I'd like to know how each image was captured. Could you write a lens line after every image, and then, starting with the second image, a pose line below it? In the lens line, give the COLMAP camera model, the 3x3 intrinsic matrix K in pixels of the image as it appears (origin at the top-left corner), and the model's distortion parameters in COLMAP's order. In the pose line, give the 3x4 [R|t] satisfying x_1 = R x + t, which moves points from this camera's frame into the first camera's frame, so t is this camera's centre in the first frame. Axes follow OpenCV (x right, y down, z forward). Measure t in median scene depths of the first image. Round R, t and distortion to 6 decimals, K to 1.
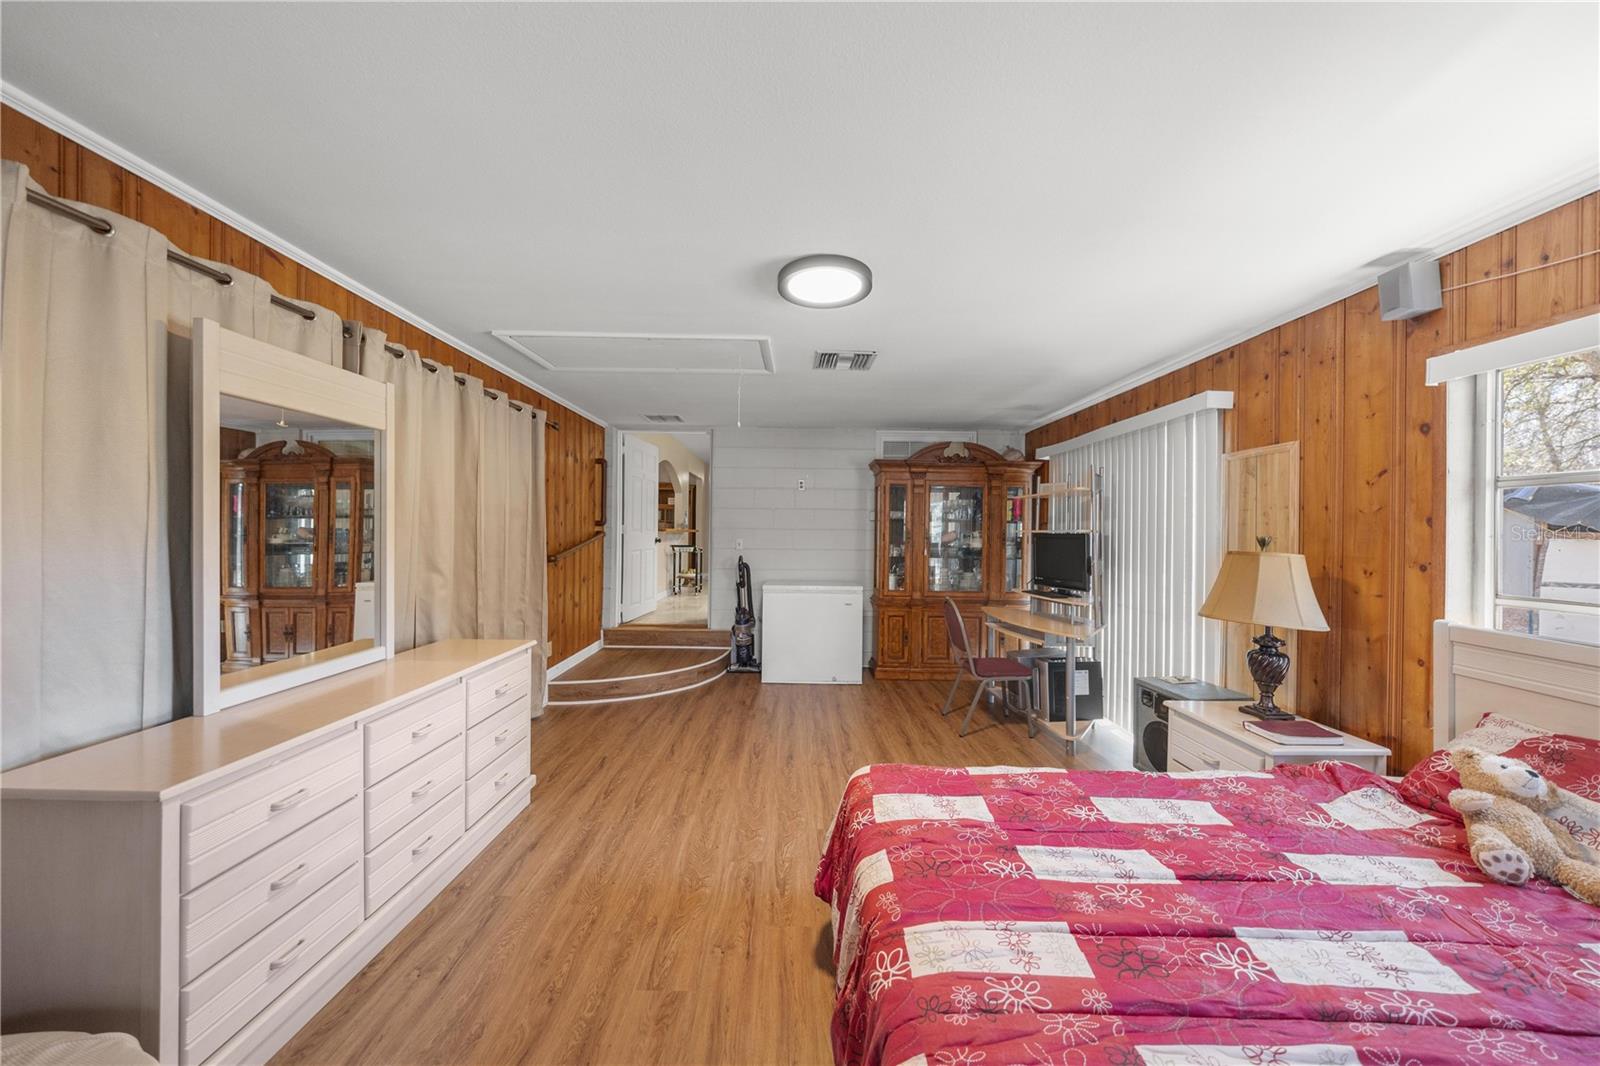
lens RADIAL K [[538.8, 0, 800.0], [0, 538.8, 533.0], [0, 0, 1]] dist [-0.000054, -0.000033]
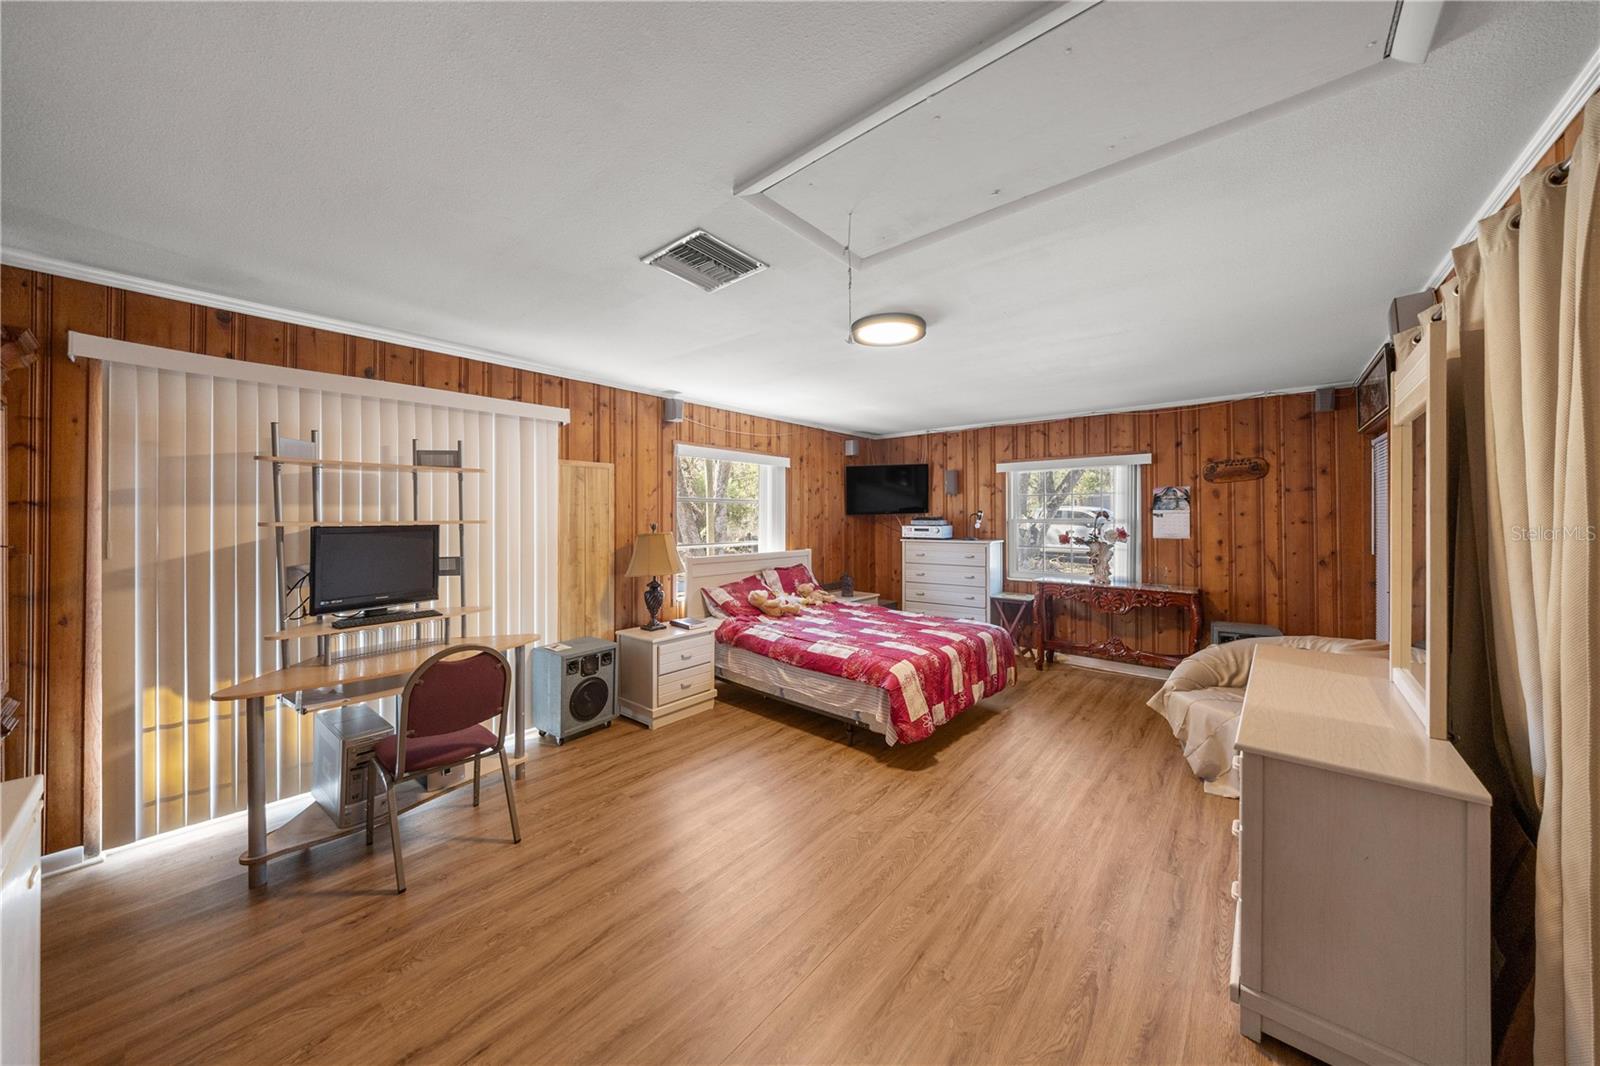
lens RADIAL K [[540.0, 0, 797.1], [0, 540.0, 514.1], [0, 0, 1]] dist [0.000451, -0.000021]
pose [[-0.753267, -0.003225, 0.657707, -0.540843], [-0.001586, 0.999994, 0.003088, -0.025843], [-0.657713, 0.001283, -0.753267, 1.799639]]
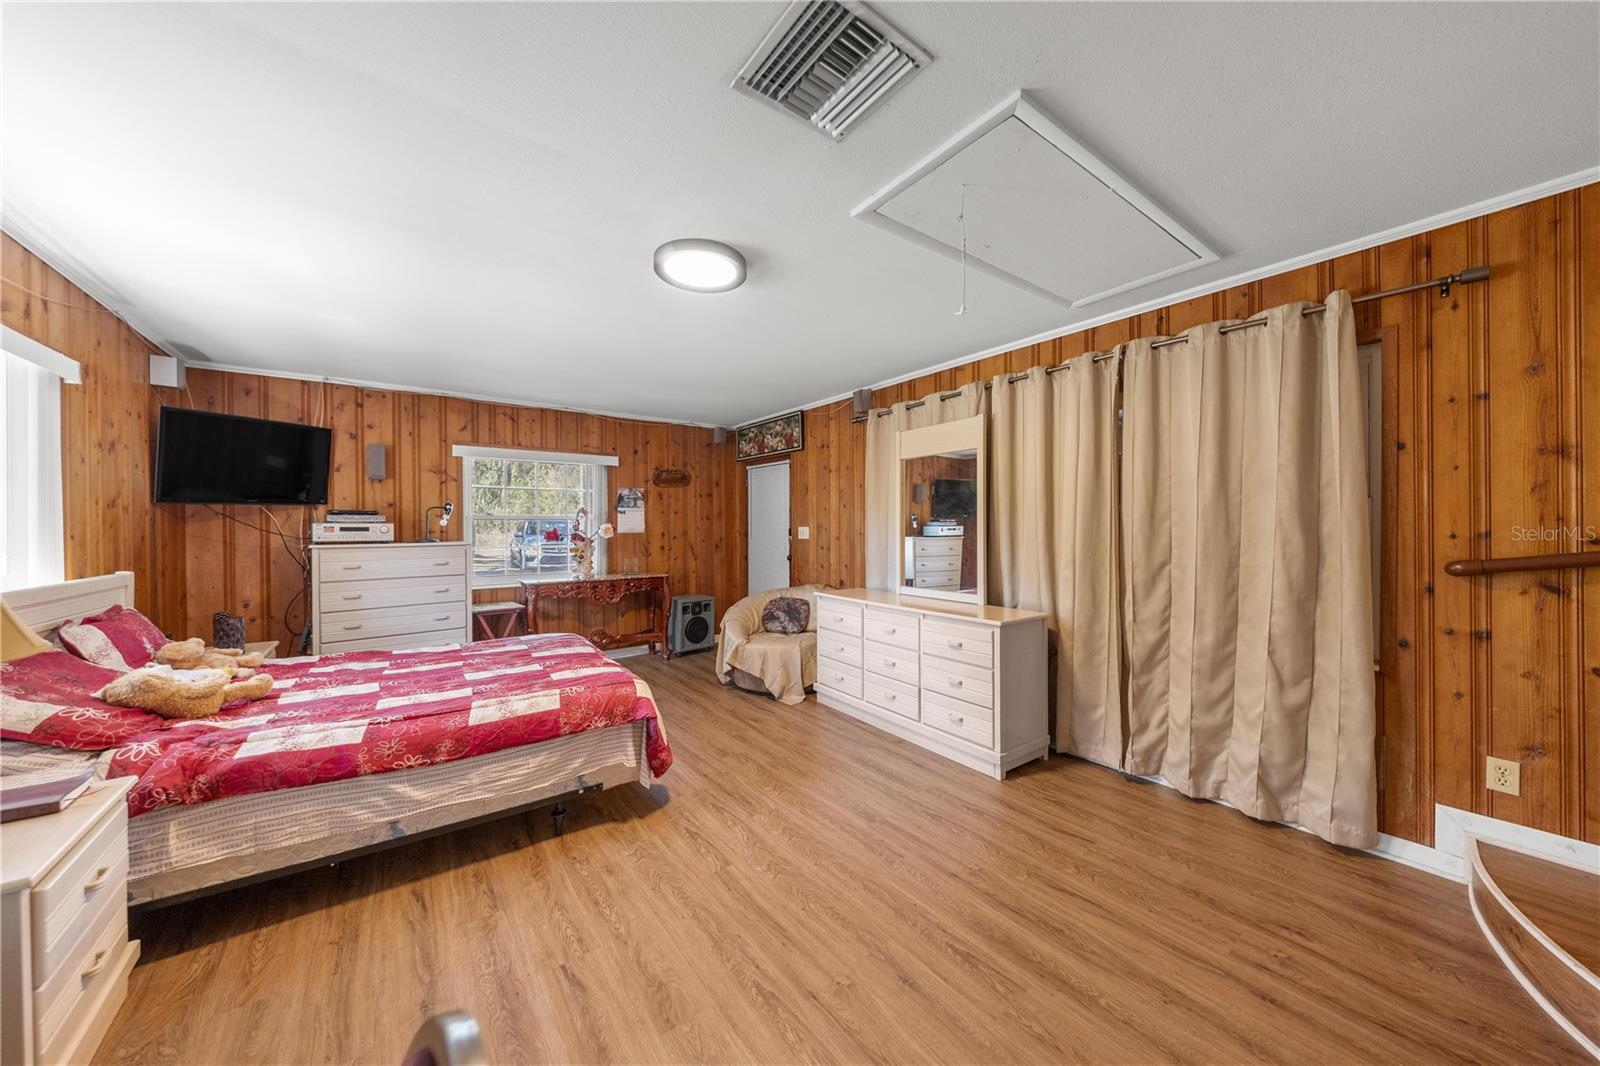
lens RADIAL K [[538.8, 0, 800.0], [0, 538.8, 533.0], [0, 0, 1]] dist [-0.000054, -0.000033]
pose [[-0.807190, 0.004145, -0.590278, 0.419911], [-0.005166, 0.999887, 0.014086, 0.028213], [0.590270, 0.014420, -0.807077, 1.674407]]
